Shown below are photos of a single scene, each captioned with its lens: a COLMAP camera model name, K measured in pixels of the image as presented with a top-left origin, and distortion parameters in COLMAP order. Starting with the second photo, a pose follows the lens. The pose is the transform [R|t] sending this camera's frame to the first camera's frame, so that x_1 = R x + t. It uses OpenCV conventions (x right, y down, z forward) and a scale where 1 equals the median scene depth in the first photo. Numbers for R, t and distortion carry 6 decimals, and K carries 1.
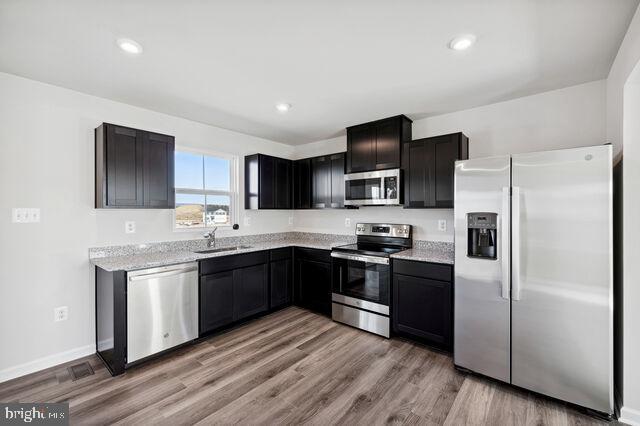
lens RADIAL K [[272.7, 0, 320.0], [0, 272.7, 213.0], [0, 0, 1]] dist [0.000118, -0.000008]
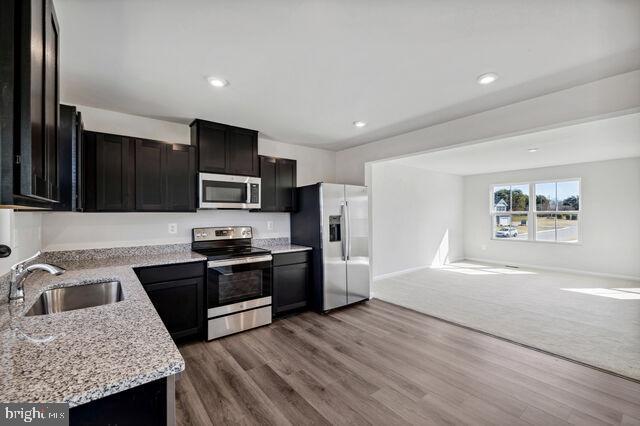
lens RADIAL K [[270.9, 0, 320.0], [0, 270.9, 213.0], [0, 0, 1]] dist [-0.000379, 0.000054]
pose [[0.204654, 0.009591, 0.978787, -0.977647], [0.009730, 0.999883, -0.011832, 0.003434], [-0.978786, 0.011945, 0.204537, 0.643254]]
